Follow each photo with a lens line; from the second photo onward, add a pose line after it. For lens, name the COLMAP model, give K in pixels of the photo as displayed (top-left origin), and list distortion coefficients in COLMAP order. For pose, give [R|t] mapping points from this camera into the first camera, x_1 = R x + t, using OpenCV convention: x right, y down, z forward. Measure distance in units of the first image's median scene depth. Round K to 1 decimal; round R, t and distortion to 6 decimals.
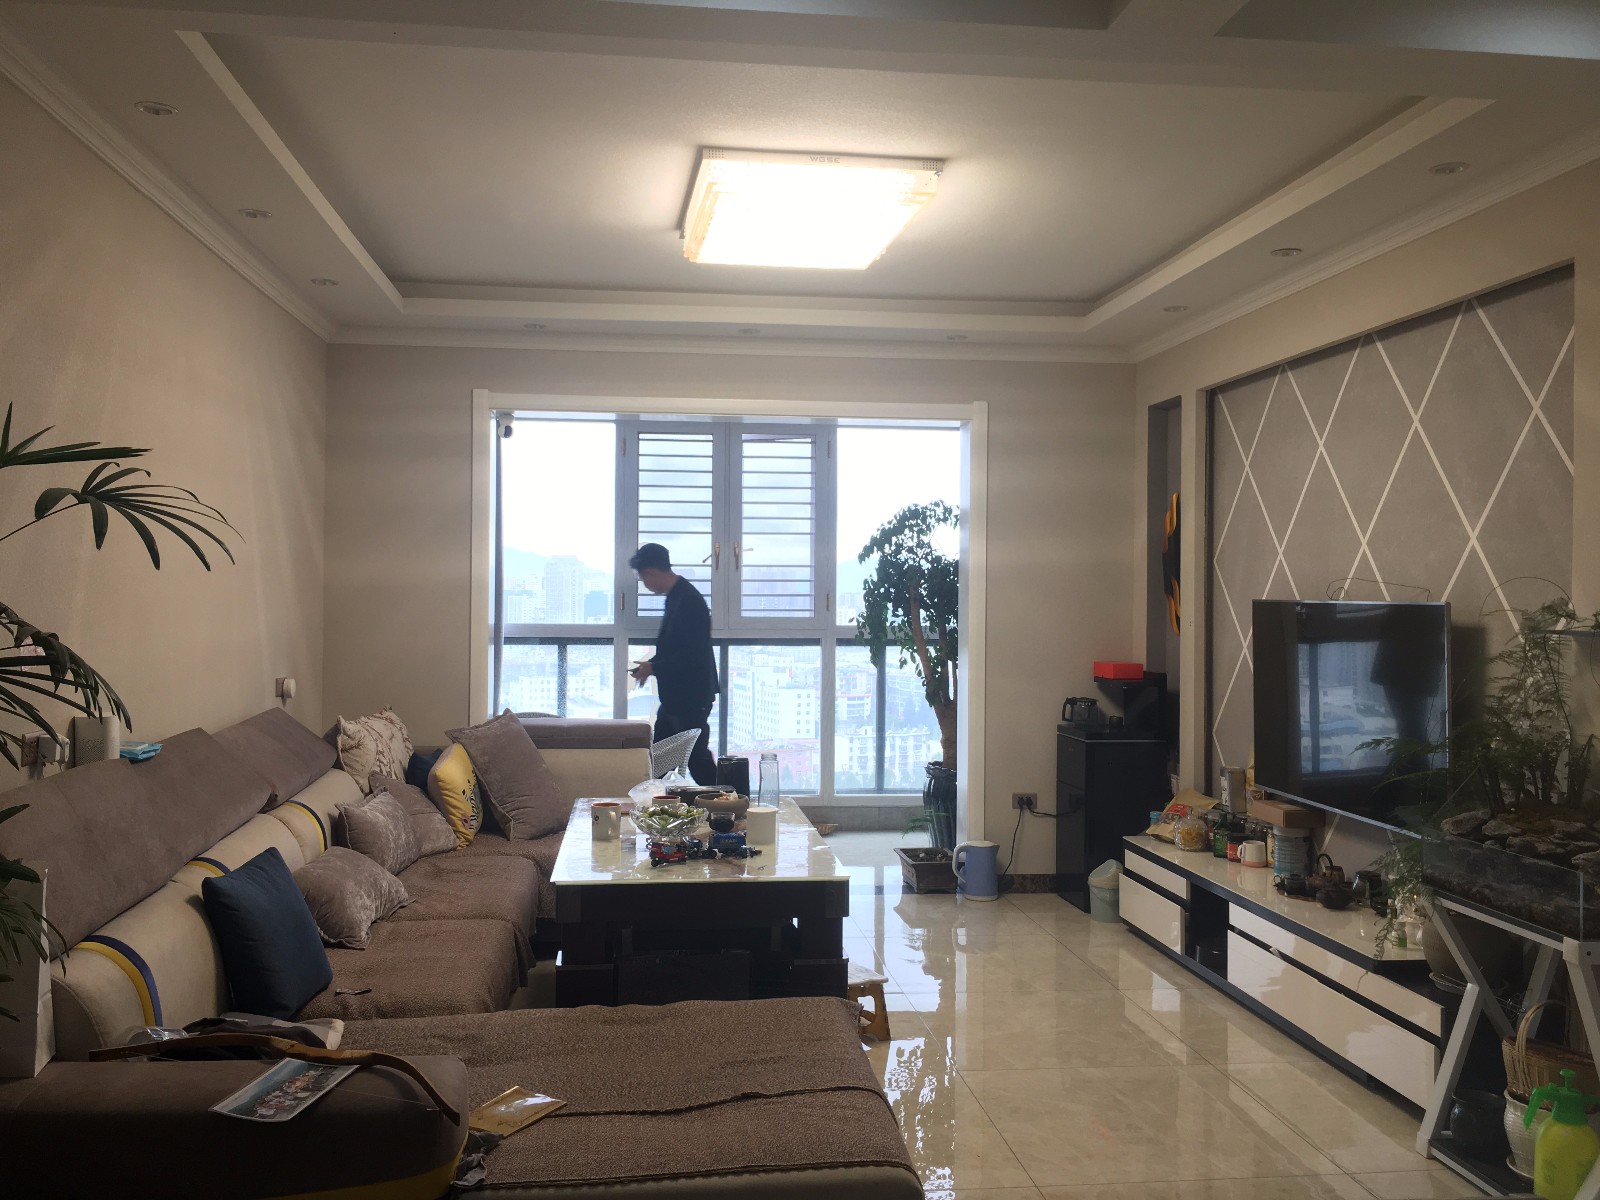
lens RADIAL K [[1355.3, 0, 800.0], [0, 1355.3, 600.0], [0, 0, 1]] dist [0.083072, -0.124665]
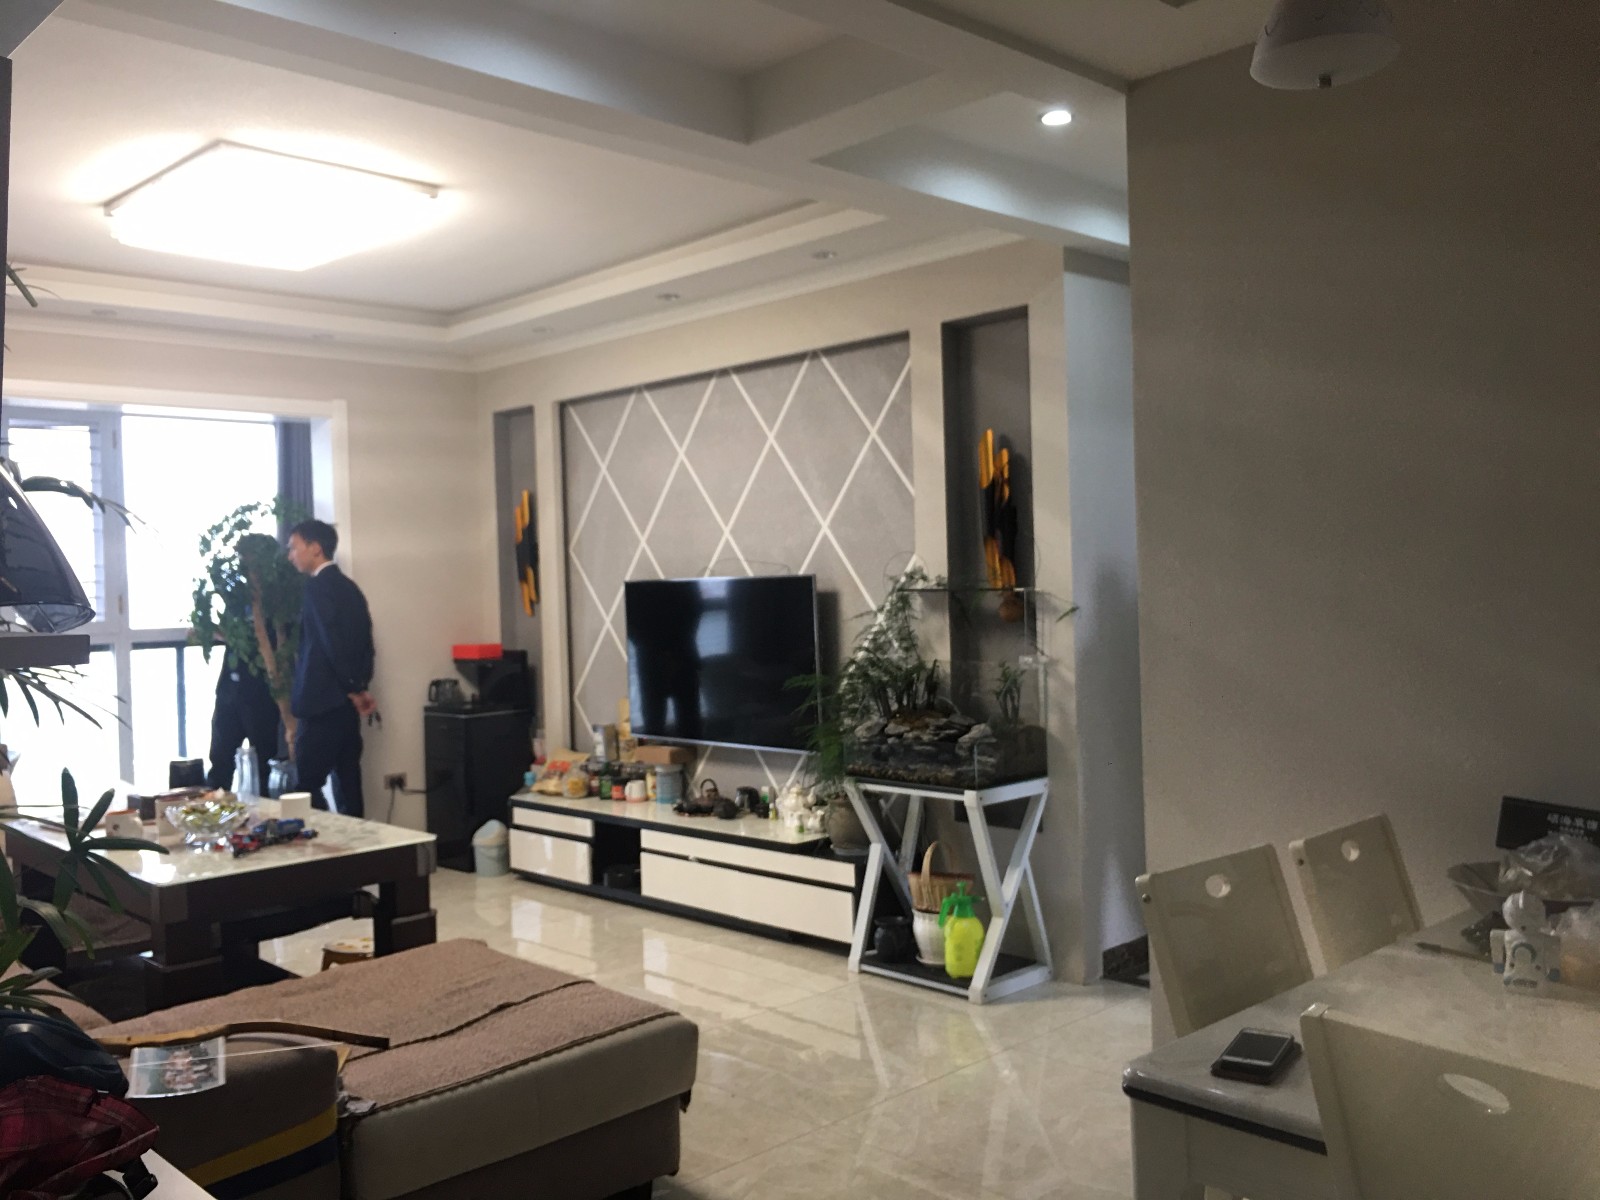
lens RADIAL K [[1355.3, 0, 800.0], [0, 1355.3, 600.0], [0, 0, 1]] dist [0.083072, -0.124665]
pose [[0.797899, -0.040318, 0.601442, -0.299666], [0.039382, 0.999116, 0.014730, 0.005758], [-0.601504, 0.011933, 0.798781, -0.049034]]
